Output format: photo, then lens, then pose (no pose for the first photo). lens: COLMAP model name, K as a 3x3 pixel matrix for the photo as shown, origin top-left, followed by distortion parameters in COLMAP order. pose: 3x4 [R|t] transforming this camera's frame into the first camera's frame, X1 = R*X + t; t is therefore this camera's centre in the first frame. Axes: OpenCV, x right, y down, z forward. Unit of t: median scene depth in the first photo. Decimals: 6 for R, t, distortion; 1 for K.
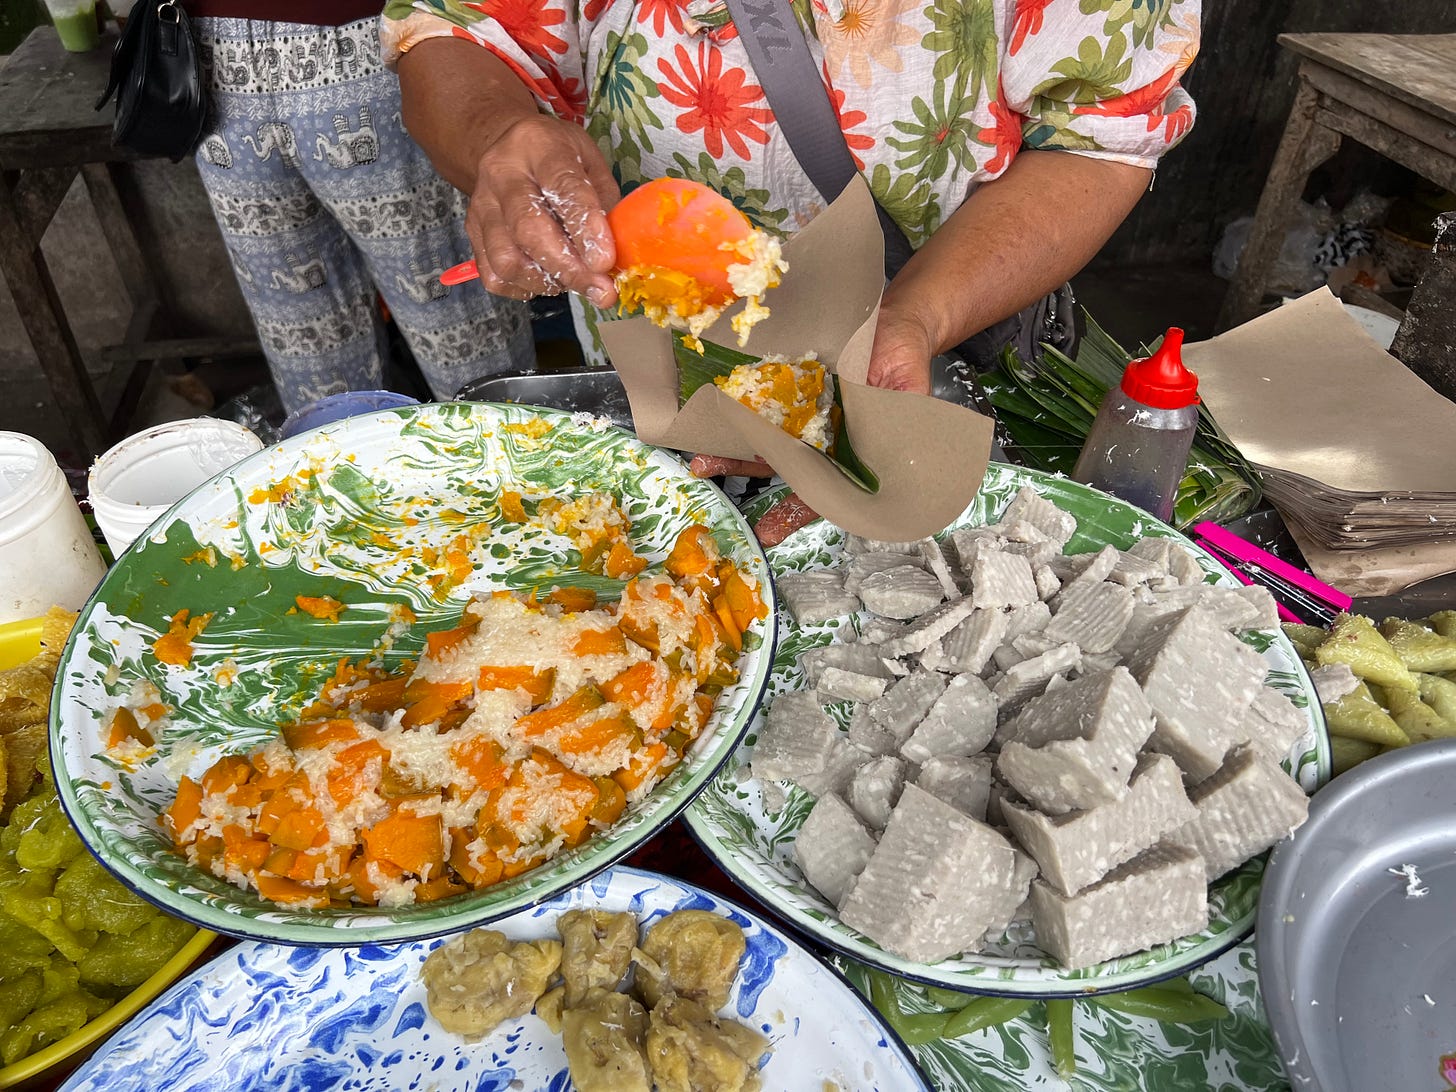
lens RADIAL K [[1120.7, 0, 734.6], [0, 1120.7, 548.5], [0, 0, 1]] dist [0.050858, -0.062270]
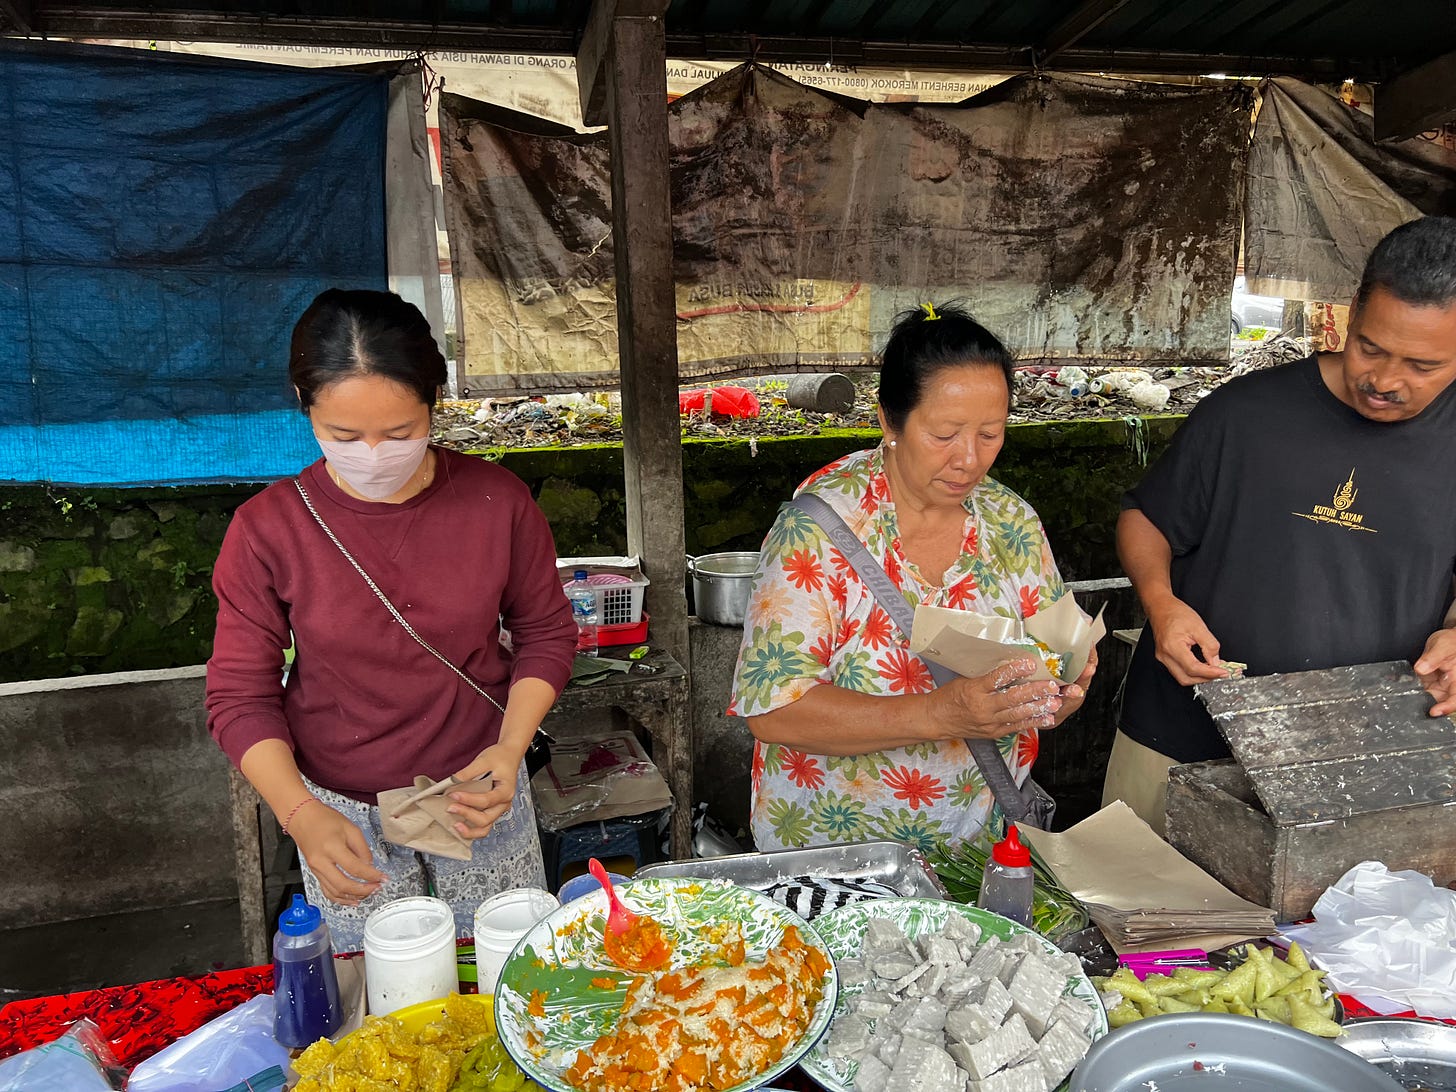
lens RADIAL K [[1120.7, 0, 734.6], [0, 1120.7, 548.5], [0, 0, 1]] dist [0.050858, -0.062270]
pose [[0.998523, -0.033990, 0.042391, -0.208113], [0.048959, 0.901214, -0.430601, 0.240432], [-0.023567, 0.432040, 0.901546, -1.199667]]
